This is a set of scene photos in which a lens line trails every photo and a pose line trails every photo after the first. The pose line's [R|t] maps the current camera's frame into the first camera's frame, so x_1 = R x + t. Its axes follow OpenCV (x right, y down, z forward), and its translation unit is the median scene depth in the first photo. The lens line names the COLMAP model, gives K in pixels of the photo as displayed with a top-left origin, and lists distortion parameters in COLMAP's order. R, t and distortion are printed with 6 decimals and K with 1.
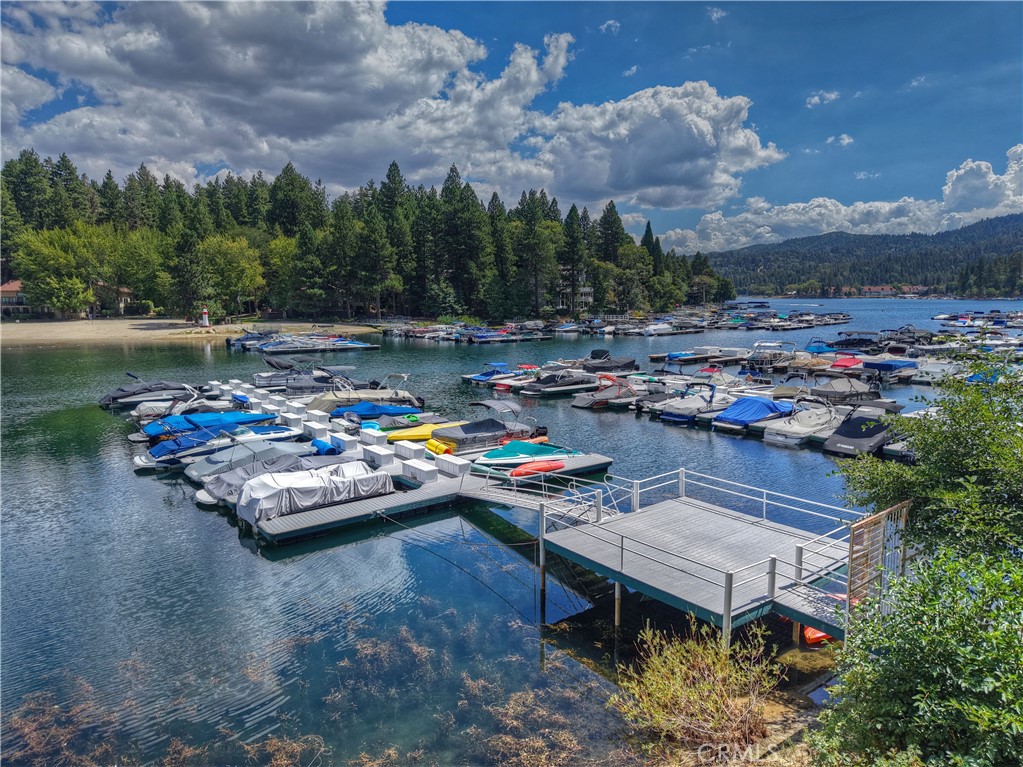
lens RADIAL K [[694.2, 0, 514.7], [0, 694.2, 388.3], [0, 0, 1]] dist [0.050167, -0.045251]
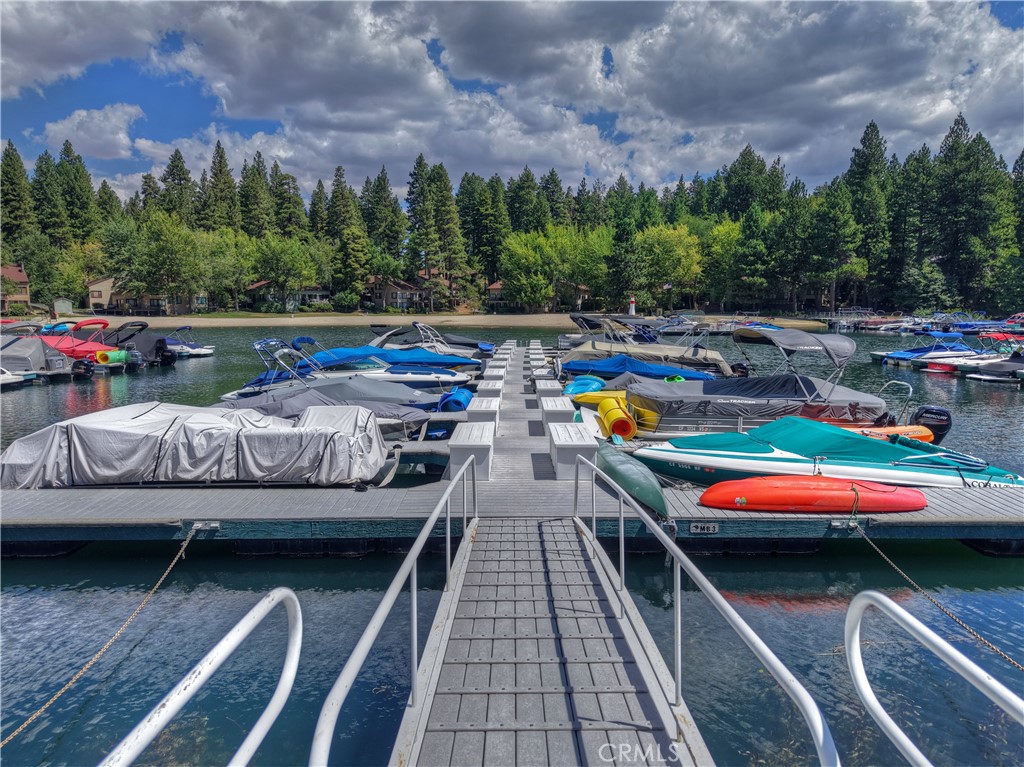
lens RADIAL K [[694.8, 0, 515.2], [0, 694.8, 388.3], [0, 0, 1]] dist [0.050167, -0.045251]
pose [[0.790724, 0.072679, -0.607843, 0.018582], [-0.084687, 0.996367, 0.008968, 0.013238], [0.606286, 0.044386, 0.794007, 0.114982]]
